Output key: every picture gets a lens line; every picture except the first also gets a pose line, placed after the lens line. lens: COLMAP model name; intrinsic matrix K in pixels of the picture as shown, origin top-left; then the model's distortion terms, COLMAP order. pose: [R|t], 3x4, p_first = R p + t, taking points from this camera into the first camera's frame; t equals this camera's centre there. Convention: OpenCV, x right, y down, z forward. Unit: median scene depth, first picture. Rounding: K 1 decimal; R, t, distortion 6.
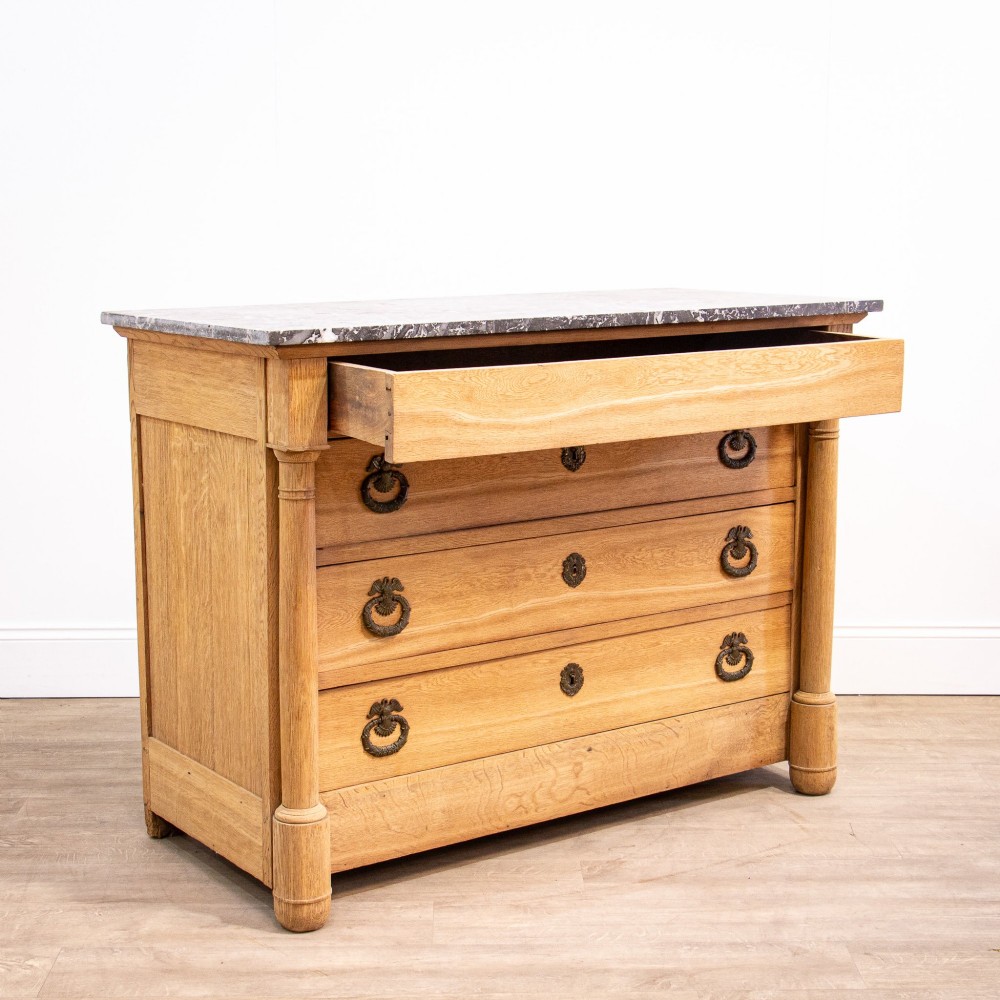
lens RADIAL K [[1917.1, 0, 500.4], [0, 1917.1, 498.0], [0, 0, 1]] dist [-0.020049, 0.000000]
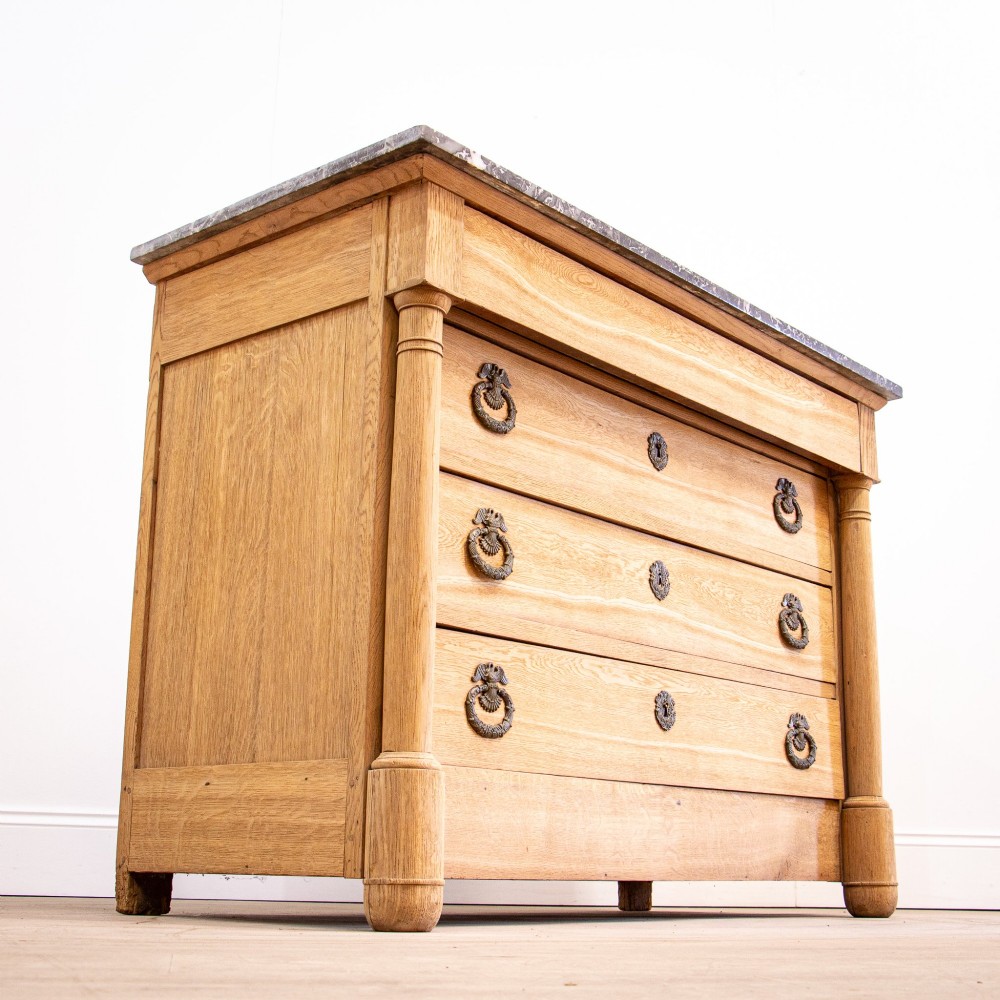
lens RADIAL K [[1533.8, 0, 523.7], [0, 1533.8, 472.2], [0, 0, 1]] dist [-0.088389, 0.000000]
pose [[0.969532, 0.073570, 0.233654, -0.203128], [0.029016, 0.912629, -0.407758, 0.297290], [-0.243239, 0.402114, 0.882689, 0.419964]]
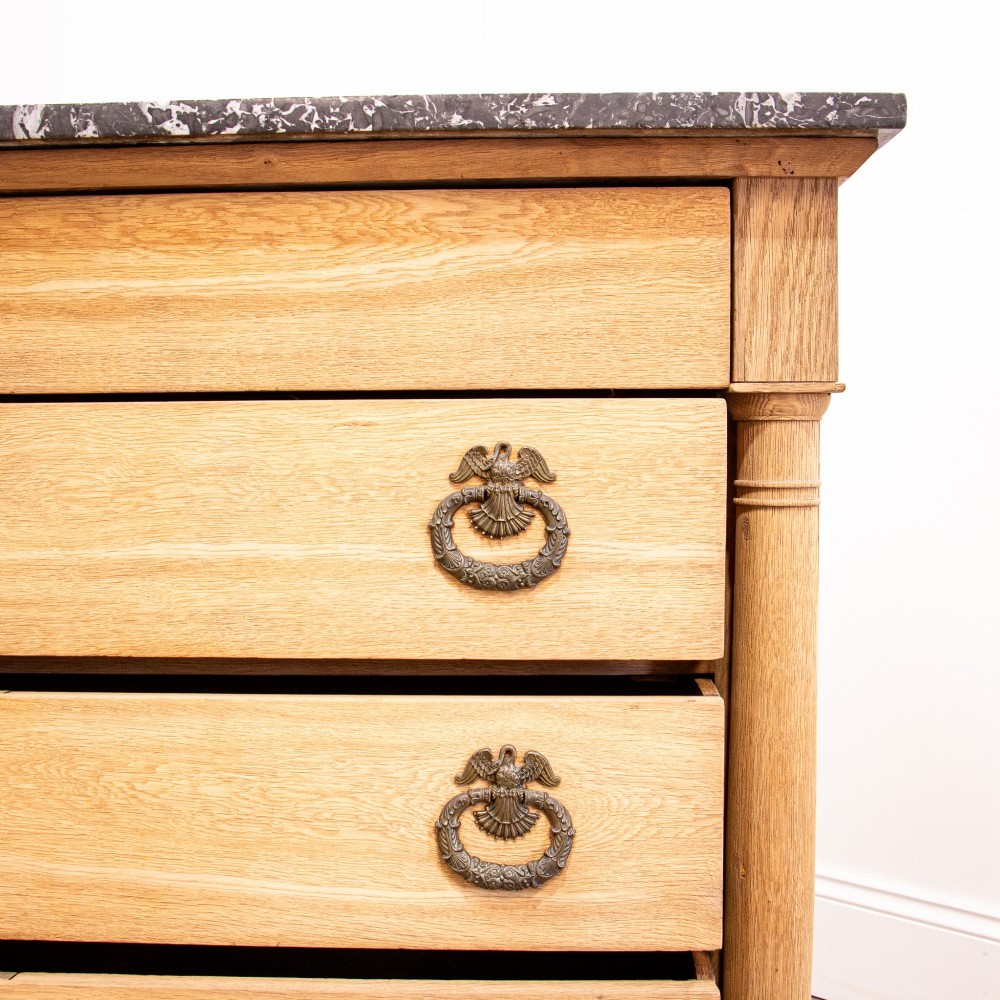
lens RADIAL K [[2017.2, 0, 505.0], [0, 2017.2, 499.8], [0, 0, 1]] dist [-0.195630, 0.000000]
pose [[0.766377, -0.004174, -0.642377, 0.425991], [-0.105893, 0.985478, -0.132737, 0.022176], [0.633603, 0.169750, 0.754806, 0.820719]]
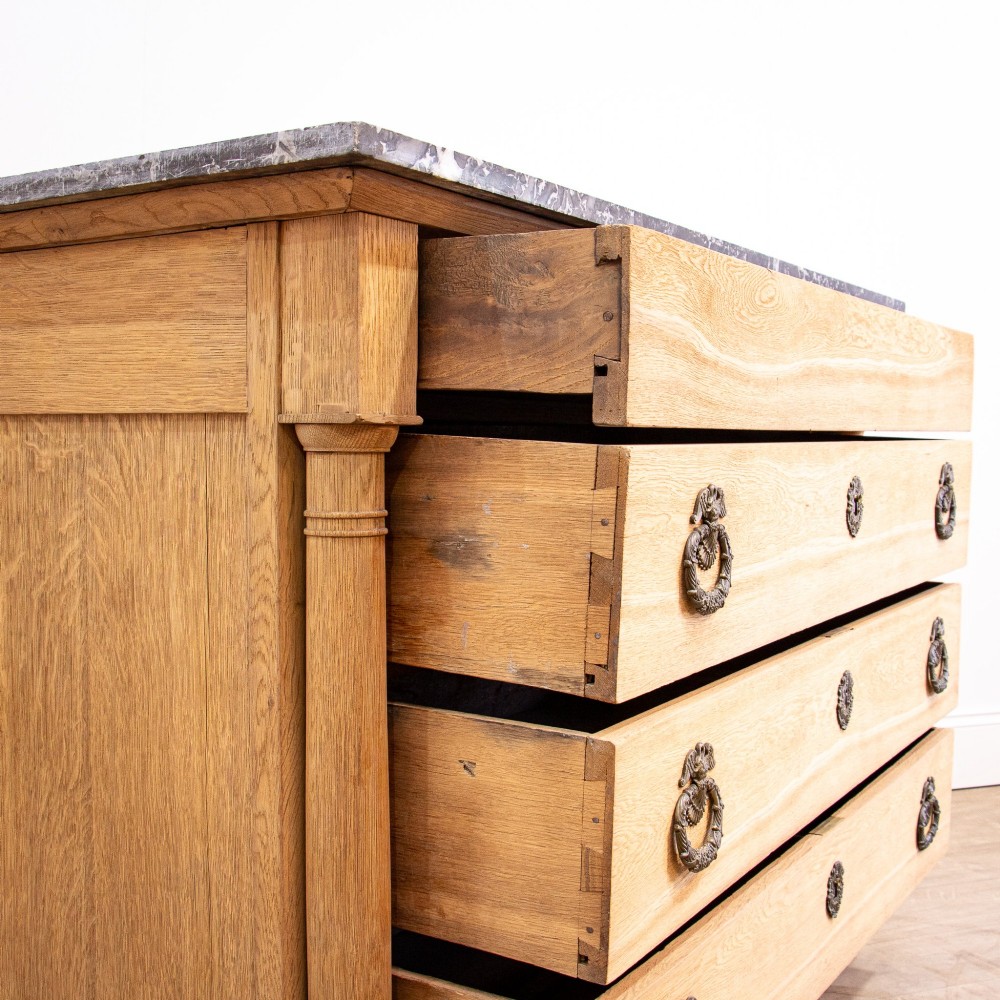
lens RADIAL K [[1376.4, 0, 545.0], [0, 1376.4, 510.6], [0, 0, 1]] dist [-0.109261, 0.000000]
pose [[0.912042, -0.020517, 0.409583, -0.189157], [0.062586, 0.994012, -0.089571, 0.025322], [-0.405293, 0.107327, 0.907865, 0.656609]]
